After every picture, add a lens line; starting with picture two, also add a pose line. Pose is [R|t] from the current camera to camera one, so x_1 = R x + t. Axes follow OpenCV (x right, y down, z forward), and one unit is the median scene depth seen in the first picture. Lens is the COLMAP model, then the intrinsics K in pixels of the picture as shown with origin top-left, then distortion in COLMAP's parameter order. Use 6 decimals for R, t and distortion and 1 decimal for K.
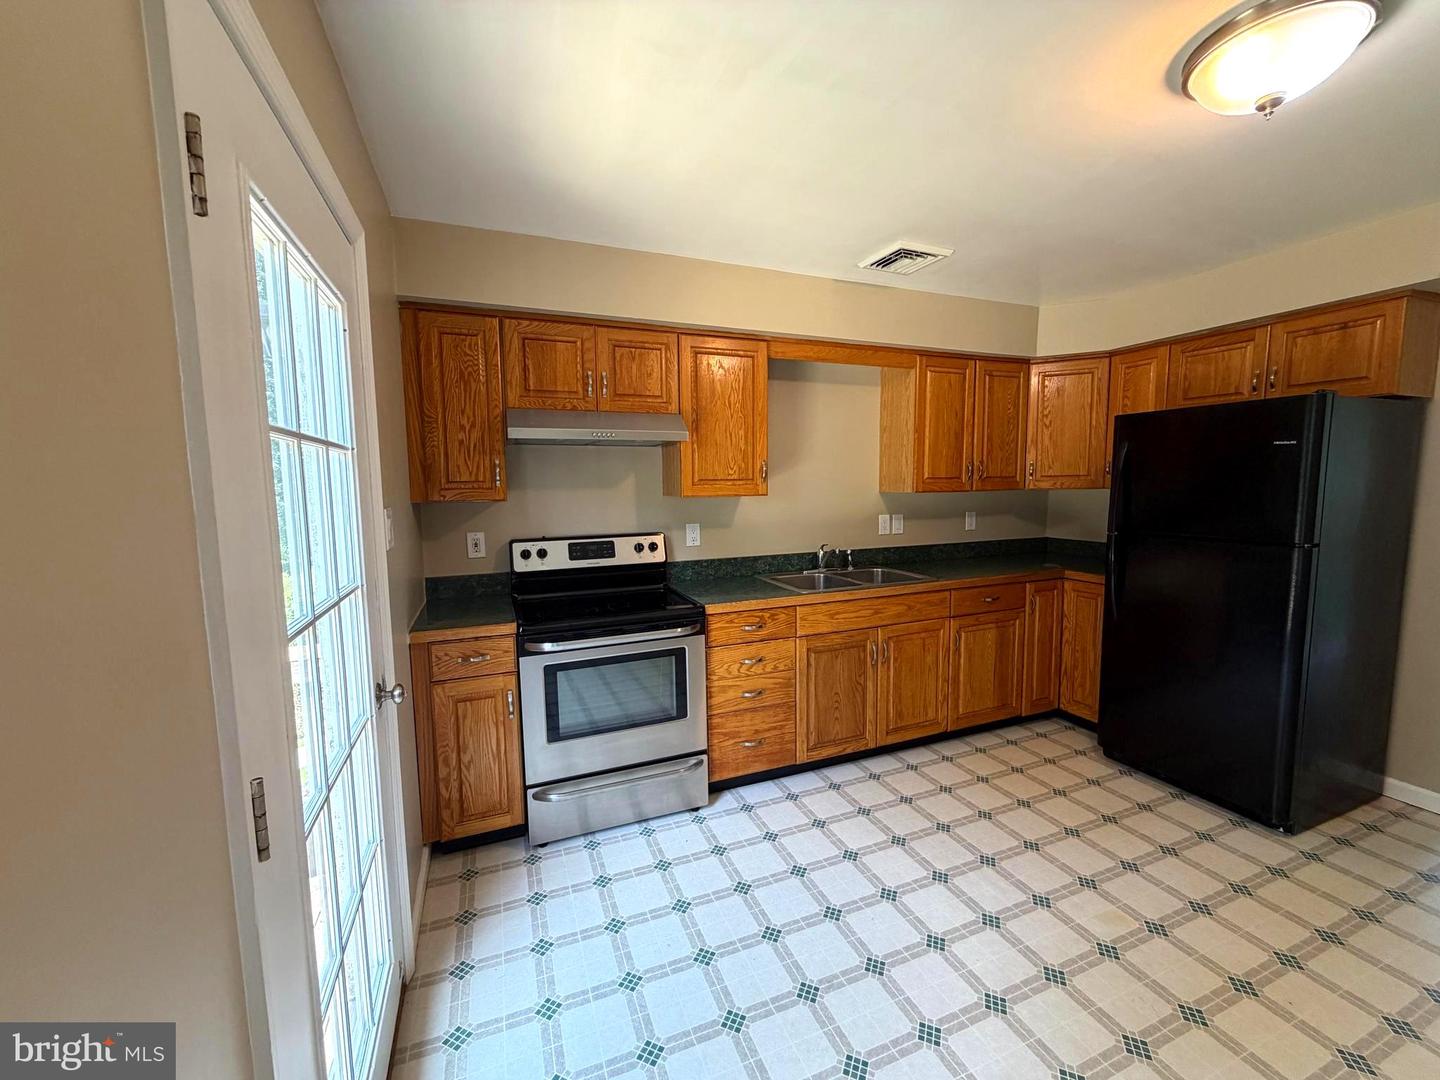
lens RADIAL K [[577.5, 0, 718.2], [0, 577.5, 539.3], [0, 0, 1]] dist [-0.000302, 0.000432]
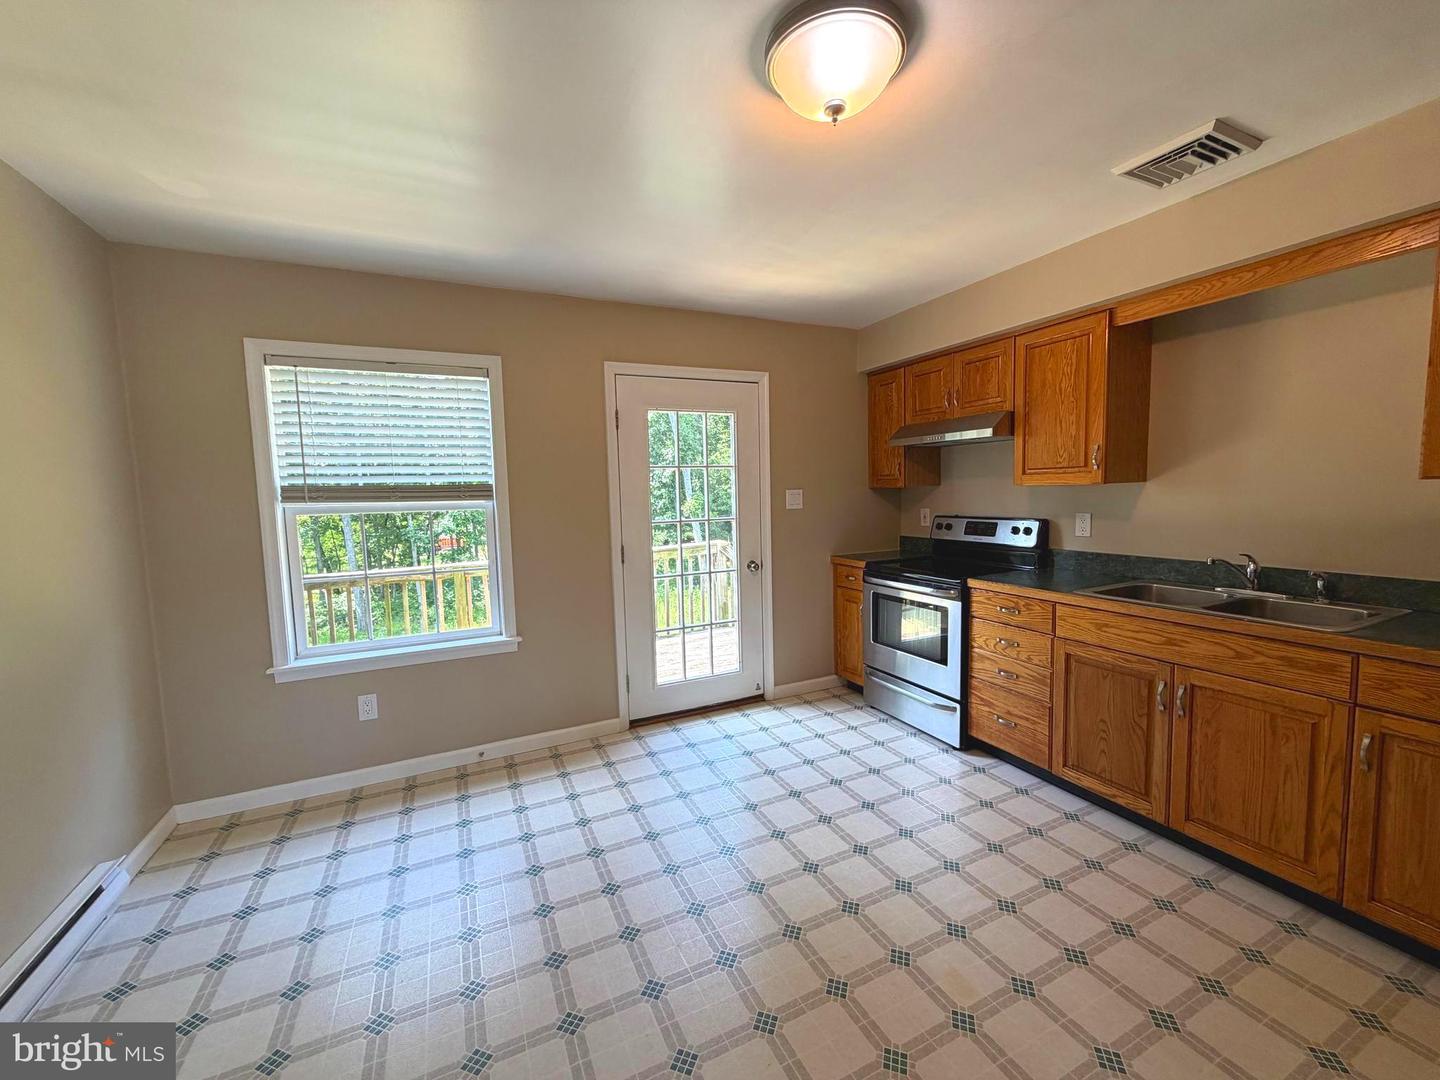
lens RADIAL K [[577.5, 0, 719.7], [0, 577.5, 541.4], [0, 0, 1]] dist [-0.000302, 0.000432]
pose [[0.067466, 0.102866, -0.992405, 1.034370], [-0.073992, 0.992448, 0.097840, -0.034924], [0.994974, 0.066829, 0.074568, 0.388700]]
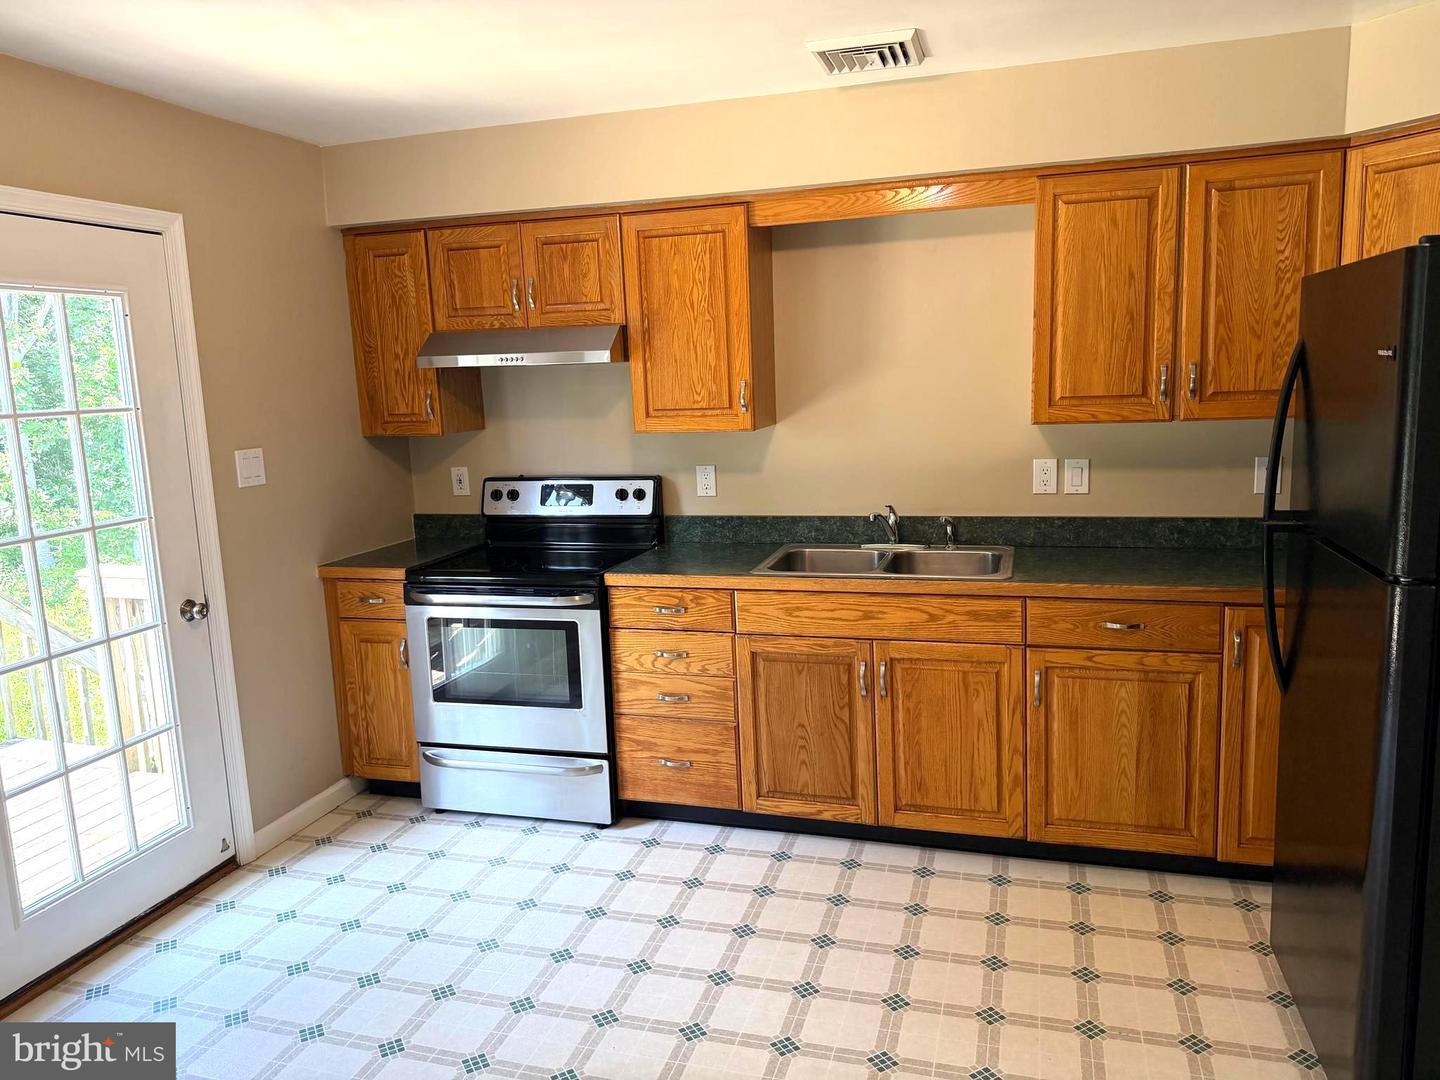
lens RADIAL K [[1011.0, 0, 731.5], [0, 1011.0, 534.7], [0, 0, 1]] dist [0.073643, -0.049684]
pose [[0.782750, 0.083168, -0.616754, 0.911411], [-0.034583, 0.995312, 0.090324, -0.065983], [0.621374, -0.049372, 0.781957, 0.028333]]
